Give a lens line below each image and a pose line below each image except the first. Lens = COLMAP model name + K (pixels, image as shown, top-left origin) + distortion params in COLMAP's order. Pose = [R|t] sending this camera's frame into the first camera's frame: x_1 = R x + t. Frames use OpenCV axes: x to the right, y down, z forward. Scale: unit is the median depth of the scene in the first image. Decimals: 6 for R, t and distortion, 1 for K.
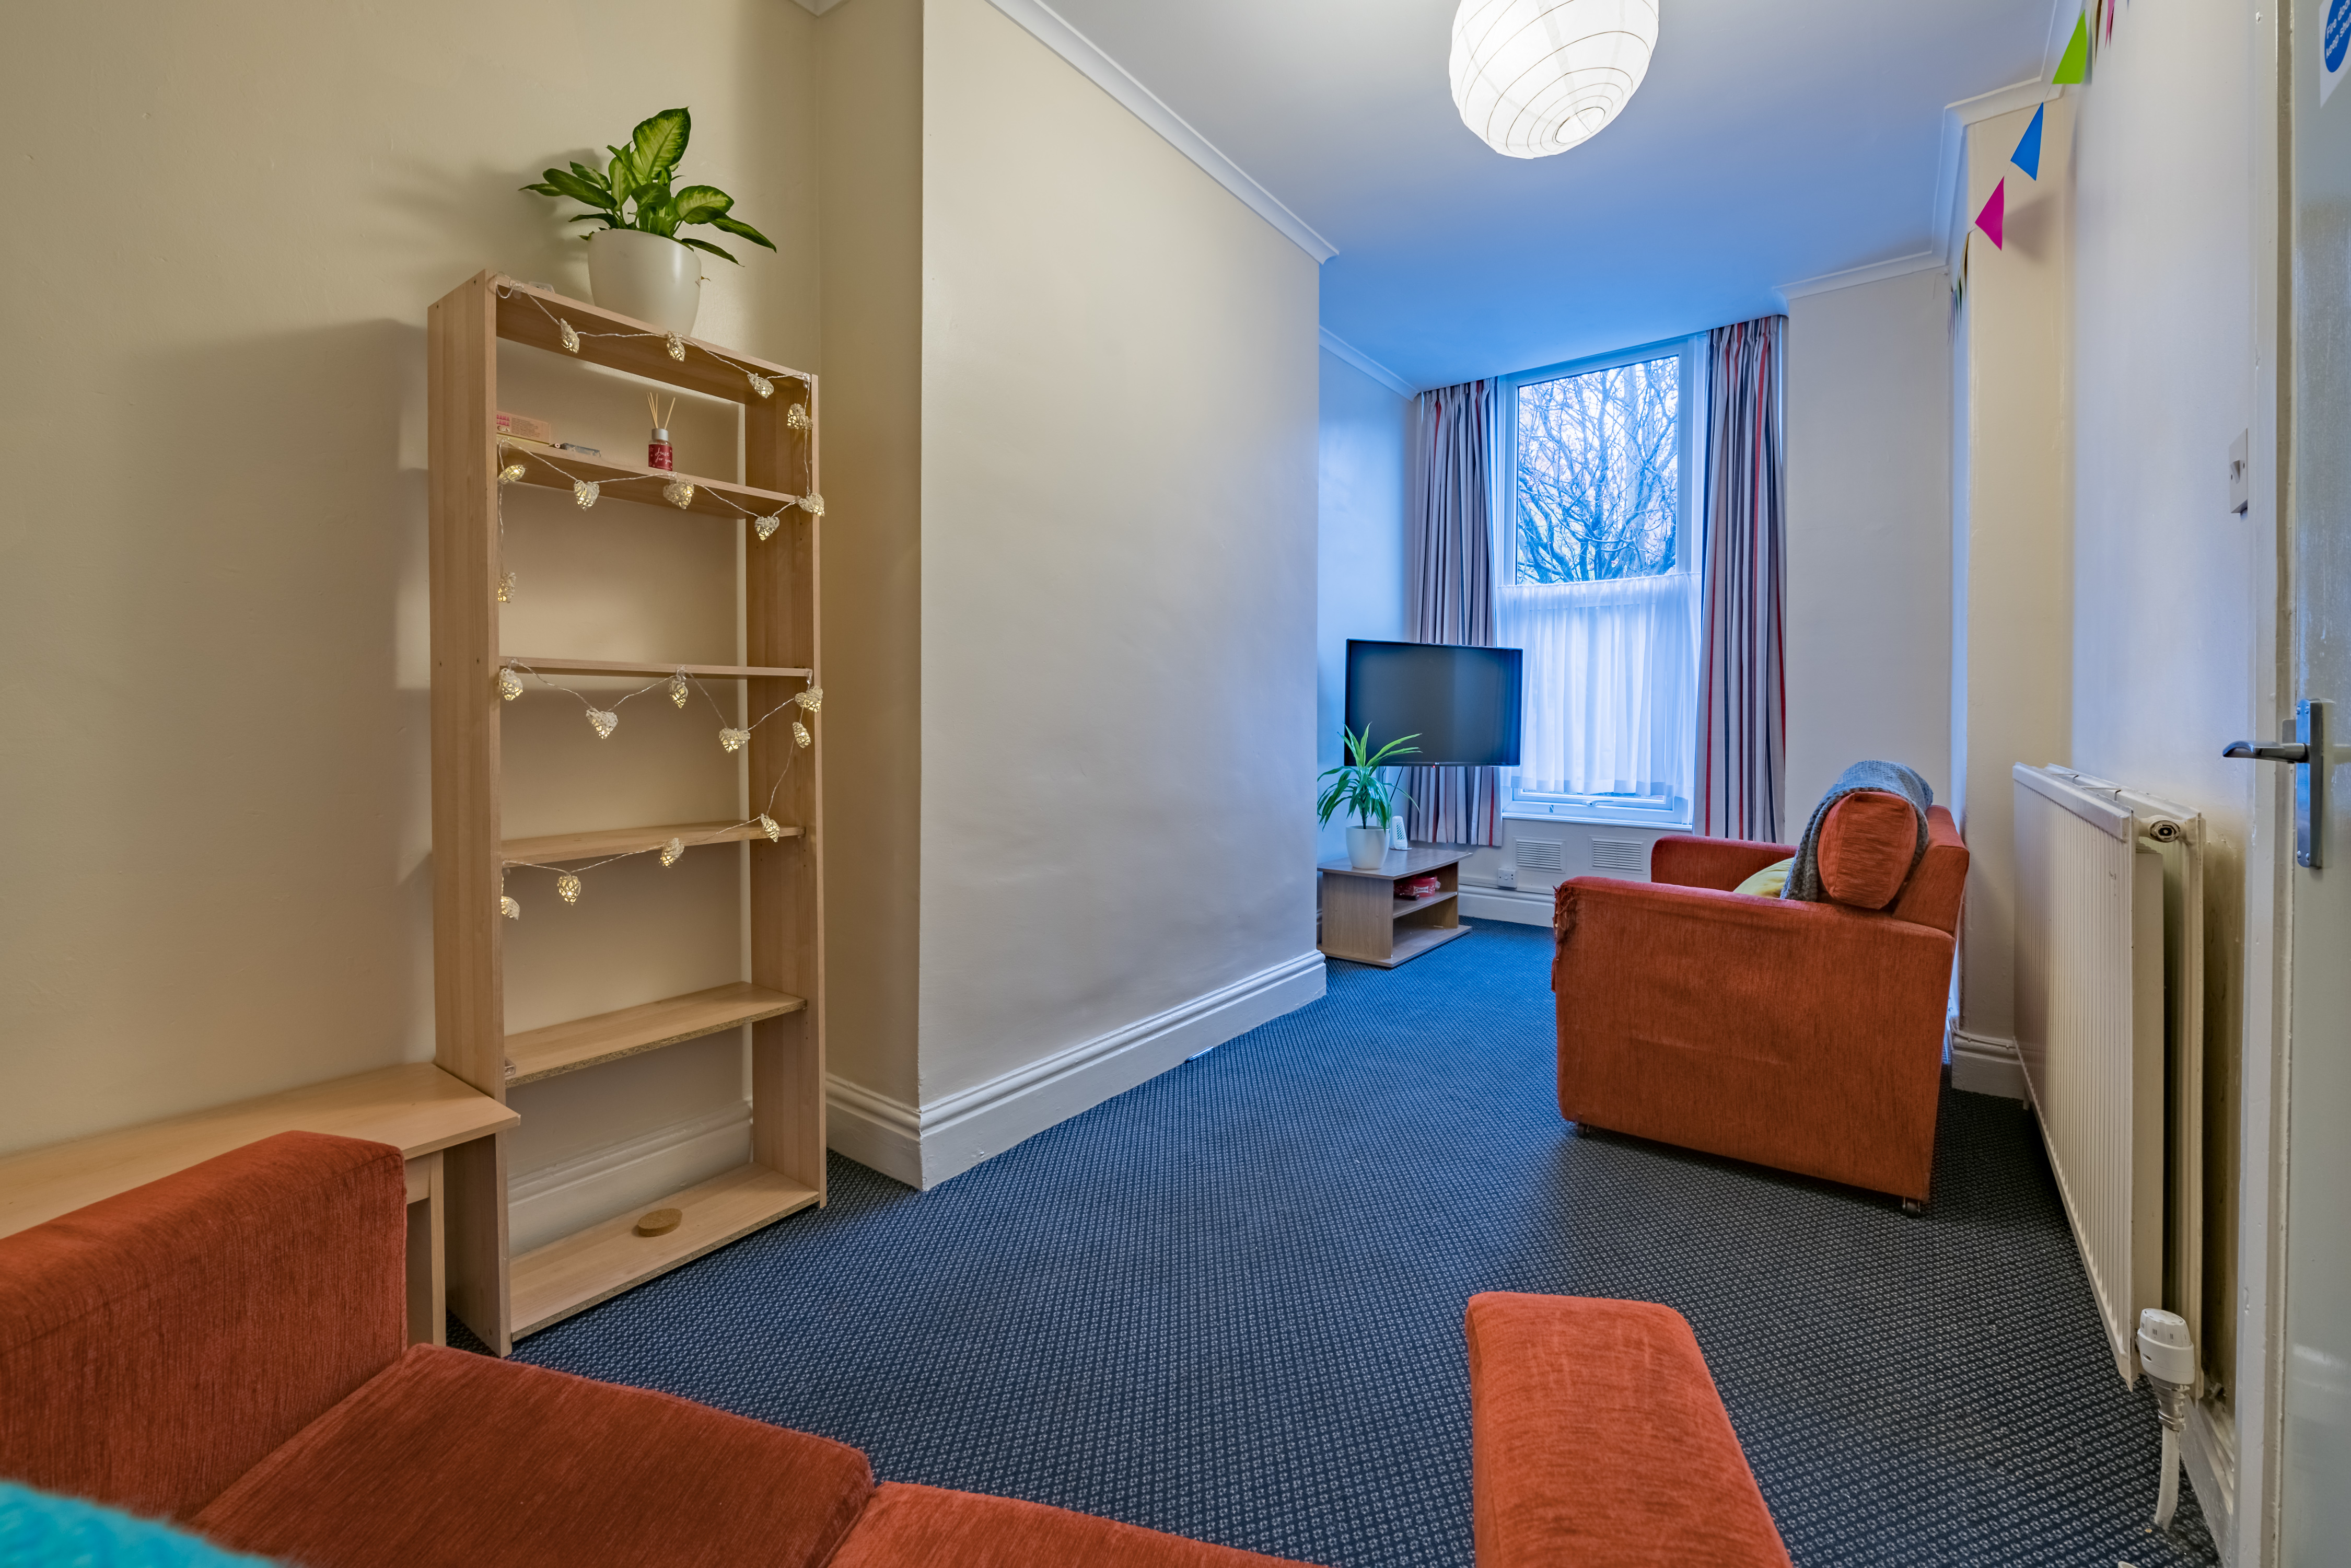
lens RADIAL K [[978.2, 0, 1179.8], [0, 978.2, 721.9], [0, 0, 1]] dist [-0.002389, -0.000306]
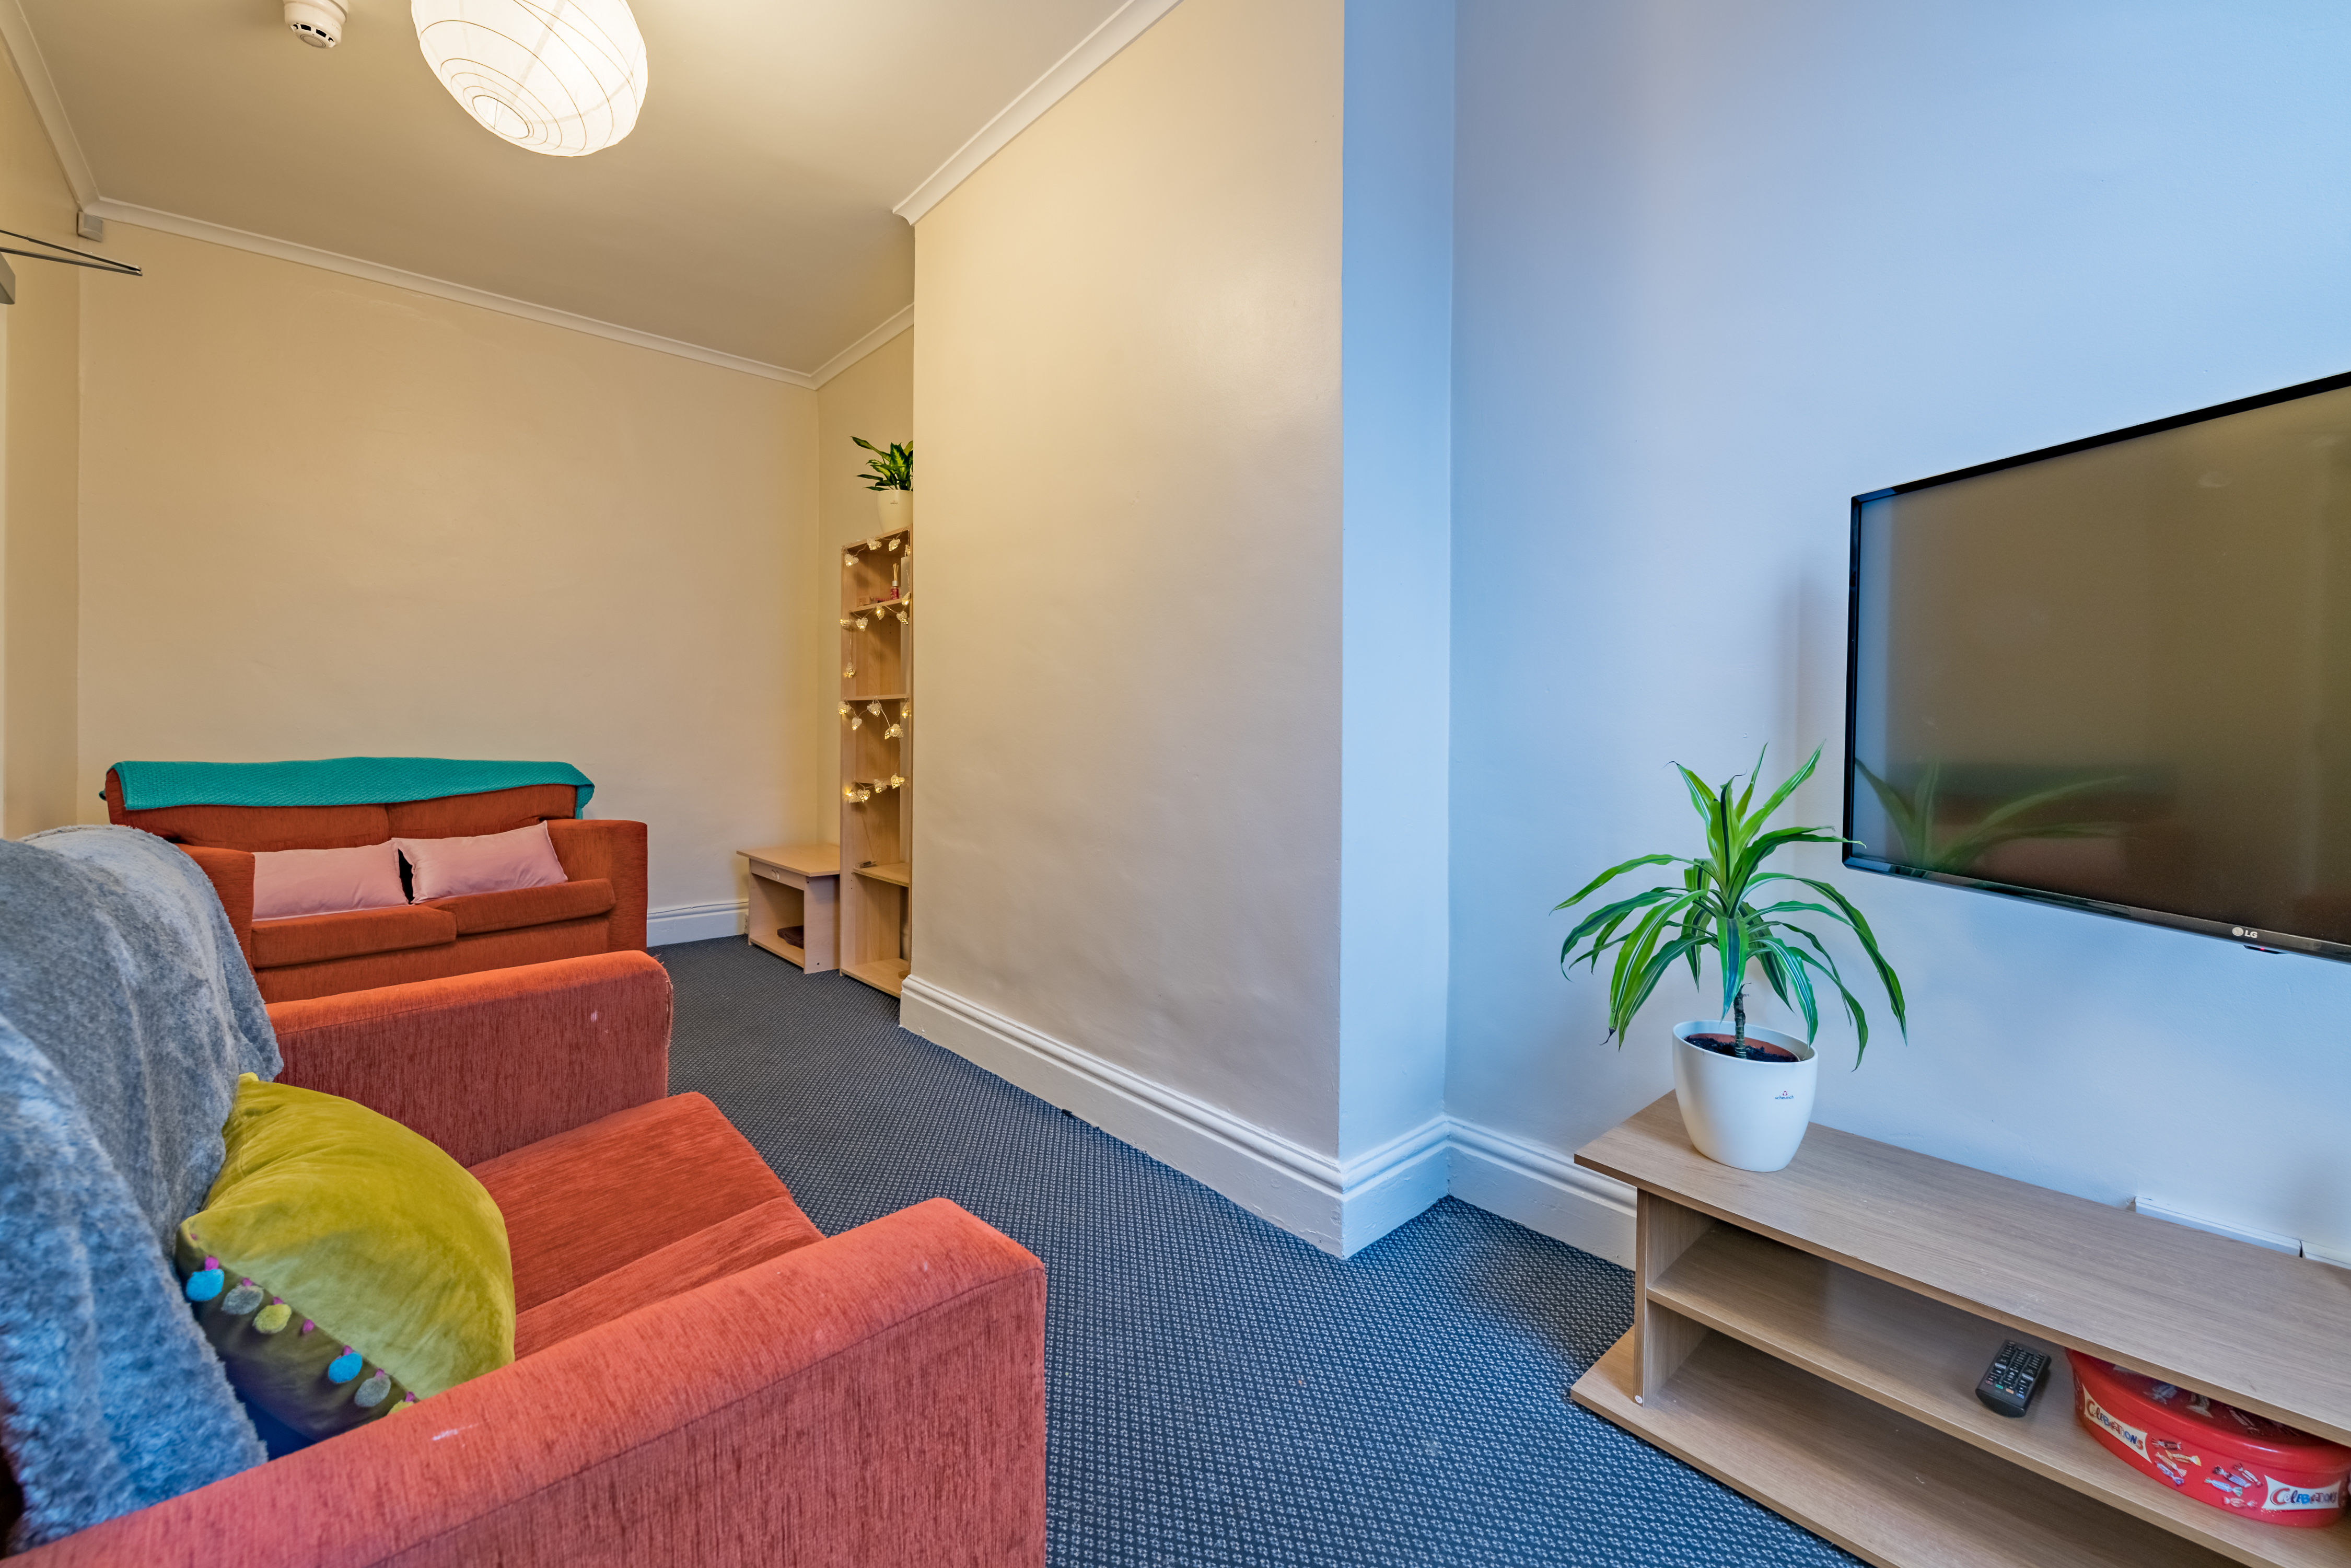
lens RADIAL K [[948.2, 0, 1170.0], [0, 948.2, 720.6], [0, 0, 1]] dist [-0.000171, -0.000038]
pose [[-0.213085, -0.002161, -0.977031, 0.558535], [-0.007501, 0.999972, -0.000576, -0.003529], [0.977005, 0.007206, -0.213095, 0.863716]]
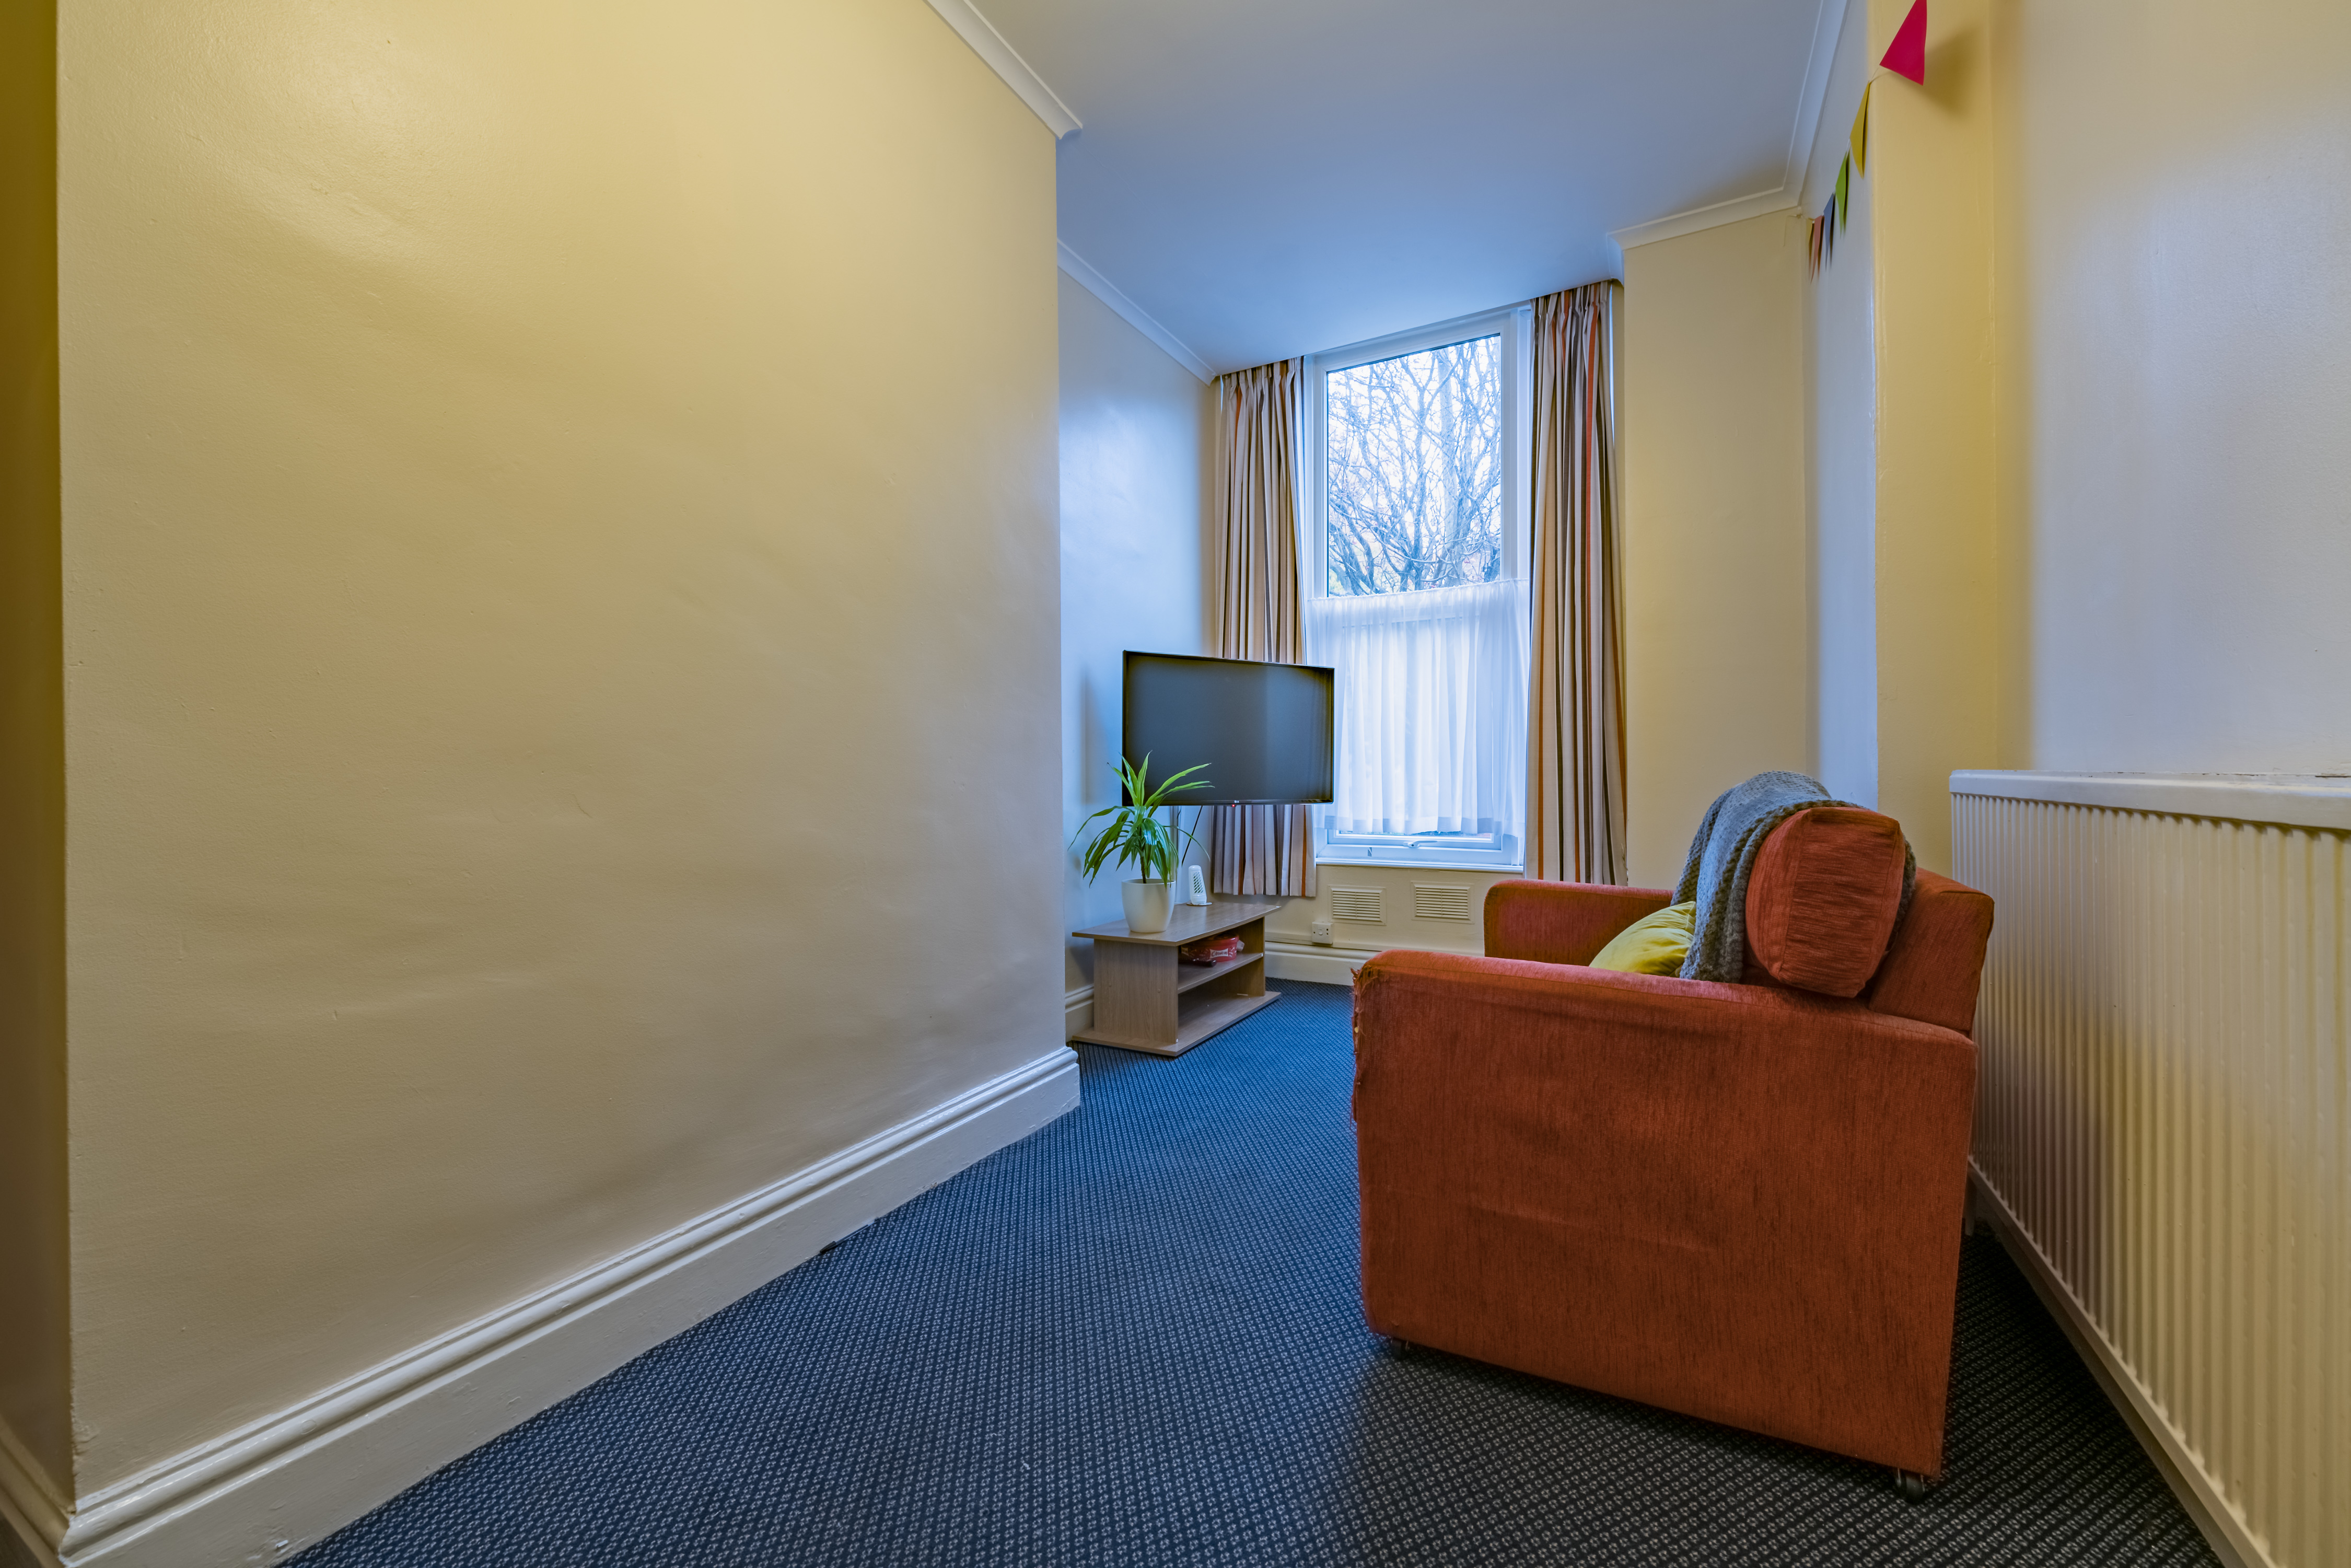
lens RADIAL K [[917.3, 0, 1175.5], [0, 917.3, 784.0], [0, 0, 1]] dist [0.000629, -0.000046]
pose [[0.989914, -0.016307, 0.140725, 0.107768], [0.015688, 0.999862, 0.005503, 0.023856], [-0.140795, -0.003240, 0.990033, 0.244042]]
